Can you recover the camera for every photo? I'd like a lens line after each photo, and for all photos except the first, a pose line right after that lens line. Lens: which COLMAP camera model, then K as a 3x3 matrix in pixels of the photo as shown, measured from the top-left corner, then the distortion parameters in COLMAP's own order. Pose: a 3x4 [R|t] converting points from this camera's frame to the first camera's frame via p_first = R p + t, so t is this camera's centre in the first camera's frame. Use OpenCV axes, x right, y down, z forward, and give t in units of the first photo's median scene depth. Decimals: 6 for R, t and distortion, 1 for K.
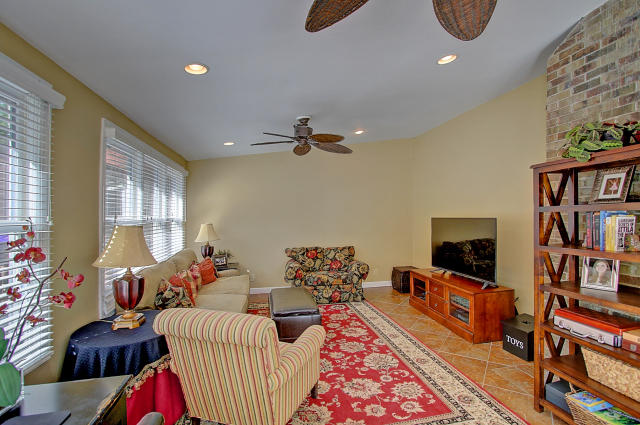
lens RADIAL K [[297.1, 0, 325.1], [0, 297.1, 212.3], [0, 0, 1]] dist [-0.029475, 0.002179]
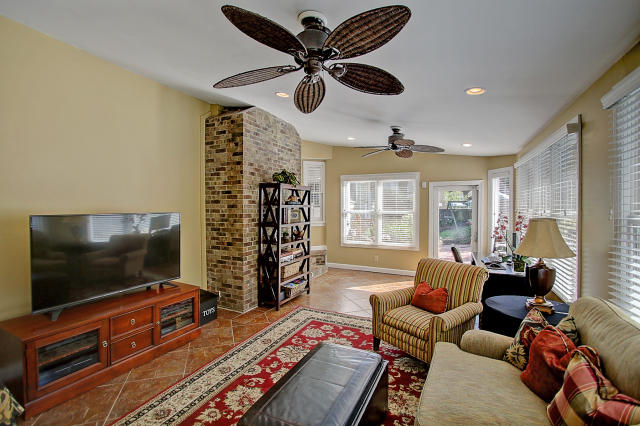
lens RADIAL K [[297.1, 0, 325.2], [0, 297.1, 213.4], [0, 0, 1]] dist [-0.029475, 0.002179]
pose [[-0.803735, -0.008908, 0.594921, -0.529170], [-0.002411, 0.999928, 0.011716, 0.011925], [-0.594983, 0.007982, -0.803699, 1.843643]]
